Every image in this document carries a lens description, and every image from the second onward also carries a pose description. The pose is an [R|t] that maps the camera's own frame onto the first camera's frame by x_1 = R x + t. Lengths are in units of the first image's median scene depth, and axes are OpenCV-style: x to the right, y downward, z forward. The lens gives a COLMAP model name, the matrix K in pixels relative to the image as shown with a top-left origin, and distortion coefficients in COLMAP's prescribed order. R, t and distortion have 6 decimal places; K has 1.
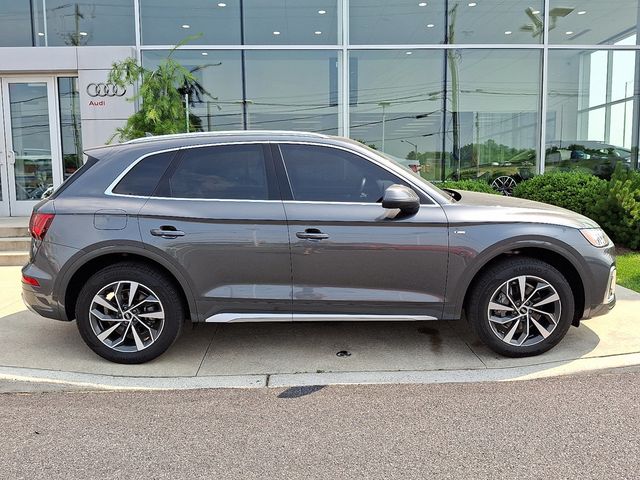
lens RADIAL K [[534.4, 0, 320.3], [0, 534.4, 250.5], [0, 0, 1]] dist [0.150117, -0.334325]
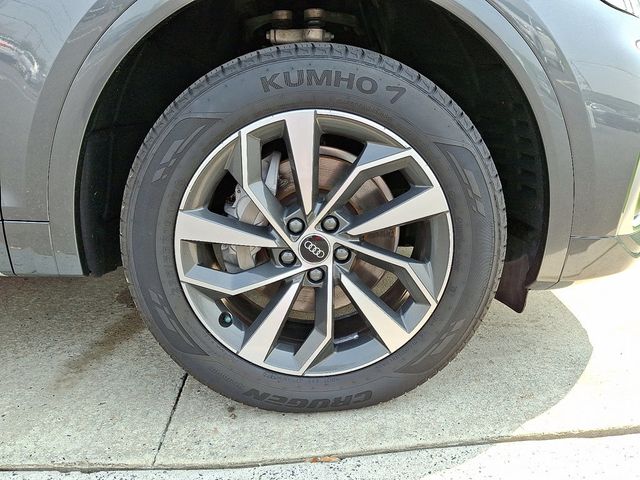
lens RADIAL K [[534.4, 0, 320.3], [0, 534.4, 250.5], [0, 0, 1]] dist [0.150117, -0.334325]
pose [[0.999415, 0.029883, -0.016632, 0.383750], [-0.028159, 0.995013, 0.095693, 0.086258], [0.019408, -0.095168, 0.995272, 0.737655]]
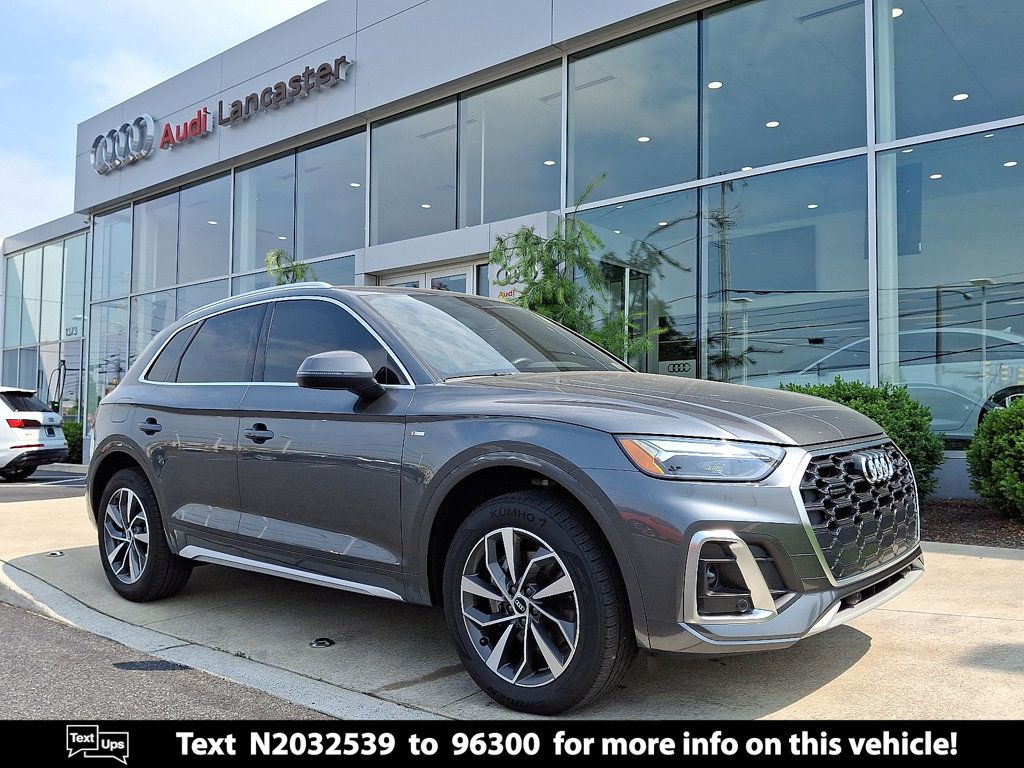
lens RADIAL K [[875.7, 0, 512.0], [0, 875.7, 384.0], [0, 0, 1]] dist [0.021967, -0.003758]
pose [[0.725478, -0.026147, -0.687748, 0.896540], [-0.098977, 0.984927, -0.141852, 0.031208], [0.681091, 0.170982, 0.711955, 0.428718]]
